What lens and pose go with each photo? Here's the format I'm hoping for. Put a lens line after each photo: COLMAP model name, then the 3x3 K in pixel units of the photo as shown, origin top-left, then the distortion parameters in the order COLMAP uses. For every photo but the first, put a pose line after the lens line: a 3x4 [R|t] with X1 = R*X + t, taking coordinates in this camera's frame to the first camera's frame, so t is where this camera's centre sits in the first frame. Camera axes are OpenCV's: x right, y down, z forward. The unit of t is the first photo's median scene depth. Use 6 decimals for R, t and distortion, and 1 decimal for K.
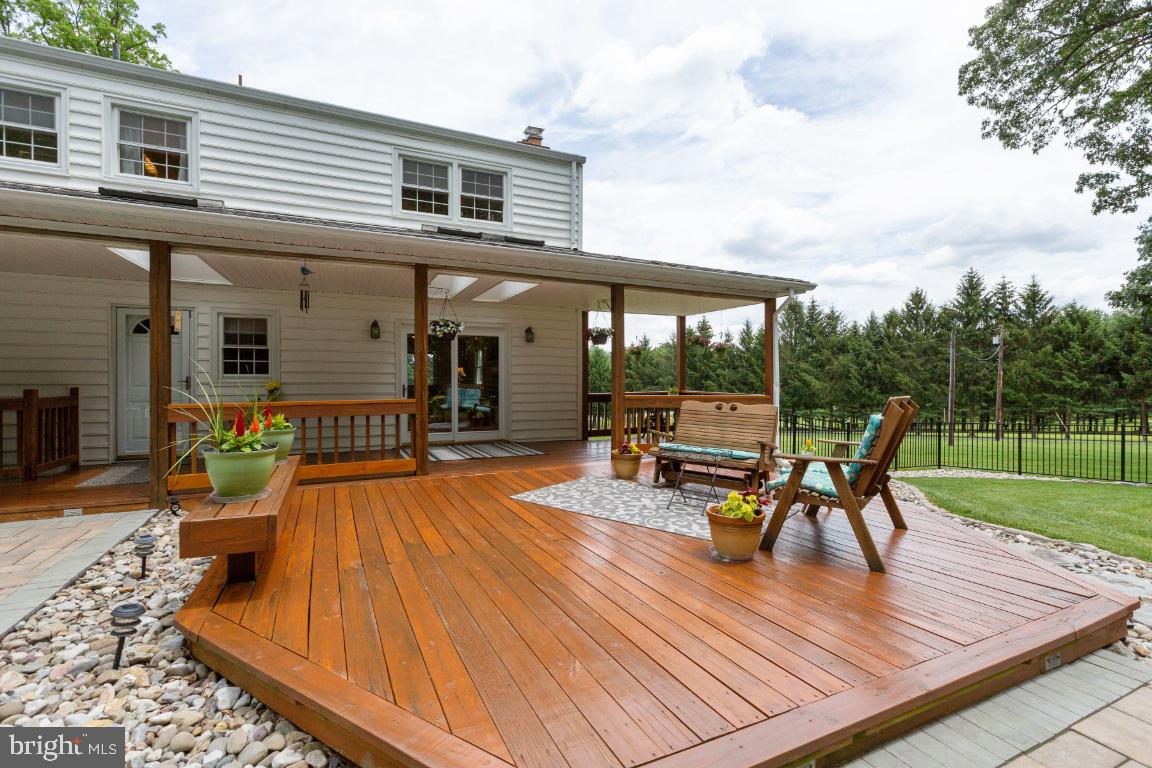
lens RADIAL K [[518.8, 0, 574.8], [0, 518.8, 393.8], [0, 0, 1]] dist [0.001400, -0.001193]
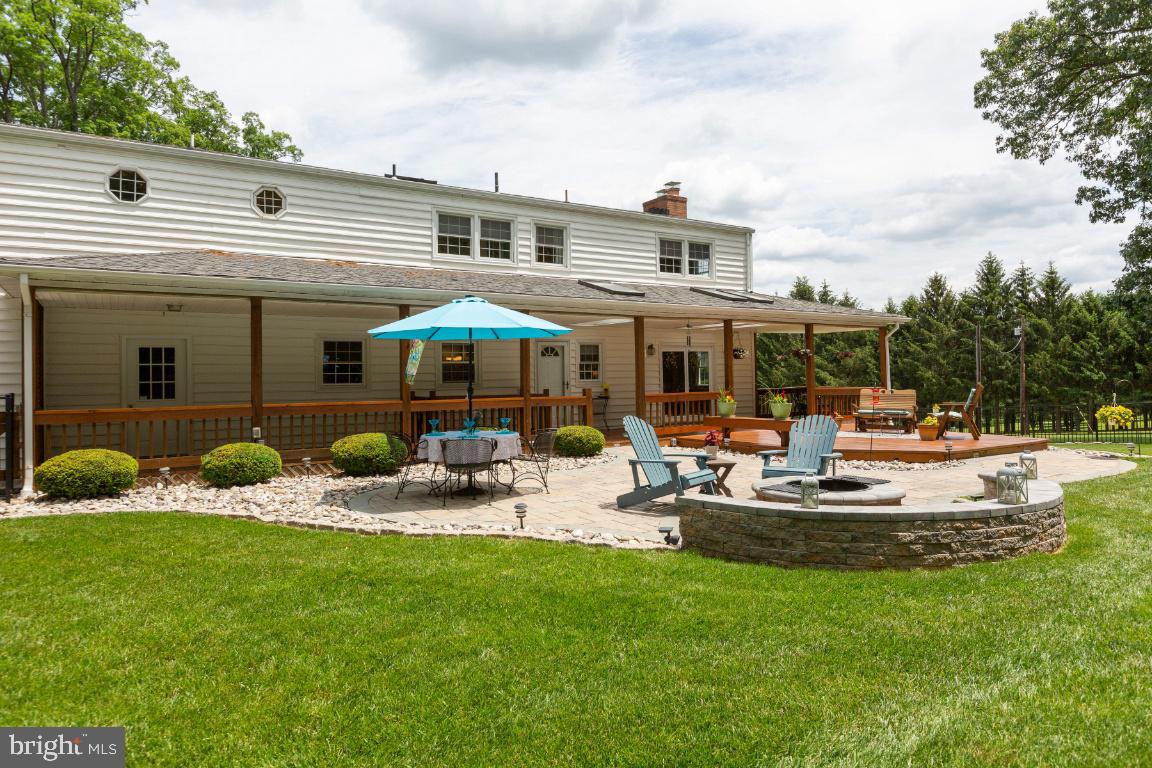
lens RADIAL K [[701.6, 0, 576.0], [0, 701.6, 384.0], [0, 0, 1]] dist [-0.018956, 0.004629]
pose [[0.993453, -0.020055, 0.112471, -0.139662], [0.022719, 0.999490, -0.022460, 0.003733], [-0.111963, 0.024868, 0.993401, -0.178208]]
